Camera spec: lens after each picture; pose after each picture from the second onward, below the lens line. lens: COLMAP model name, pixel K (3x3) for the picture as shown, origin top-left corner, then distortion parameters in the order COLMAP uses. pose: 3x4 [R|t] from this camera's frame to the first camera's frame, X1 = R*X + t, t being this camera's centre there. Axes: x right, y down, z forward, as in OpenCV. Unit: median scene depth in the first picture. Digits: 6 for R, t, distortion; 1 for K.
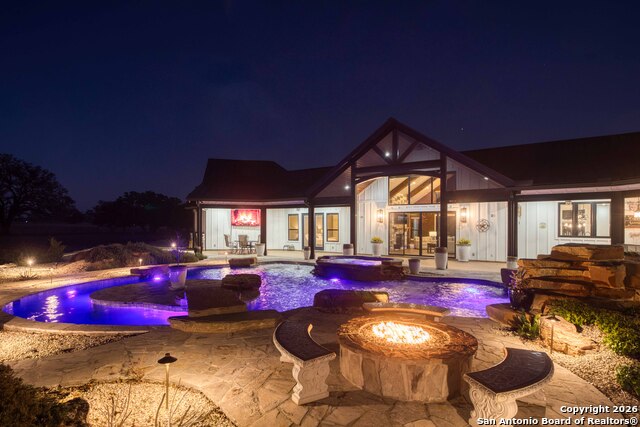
lens RADIAL K [[353.7, 0, 320.0], [0, 353.7, 213.5], [0, 0, 1]] dist [0.015377, -0.000179]
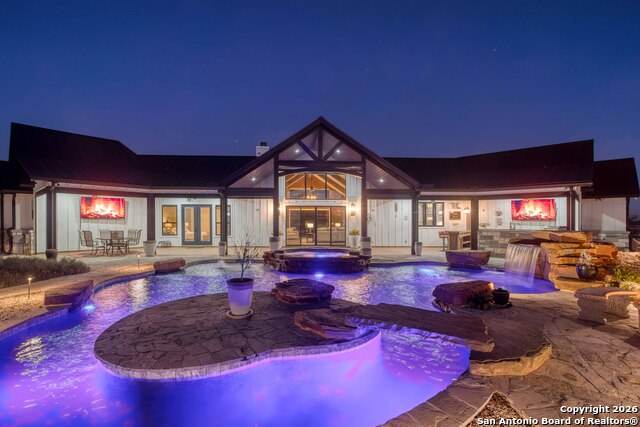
lens RADIAL K [[315.0, 0, 317.6], [0, 315.0, 217.1], [0, 0, 1]] dist [-0.001723, -0.000319]
pose [[0.800411, 0.000983, 0.599451, -0.339159], [-0.020033, 0.999484, 0.025111, 0.006092], [-0.599117, -0.032108, 0.800017, 0.223336]]
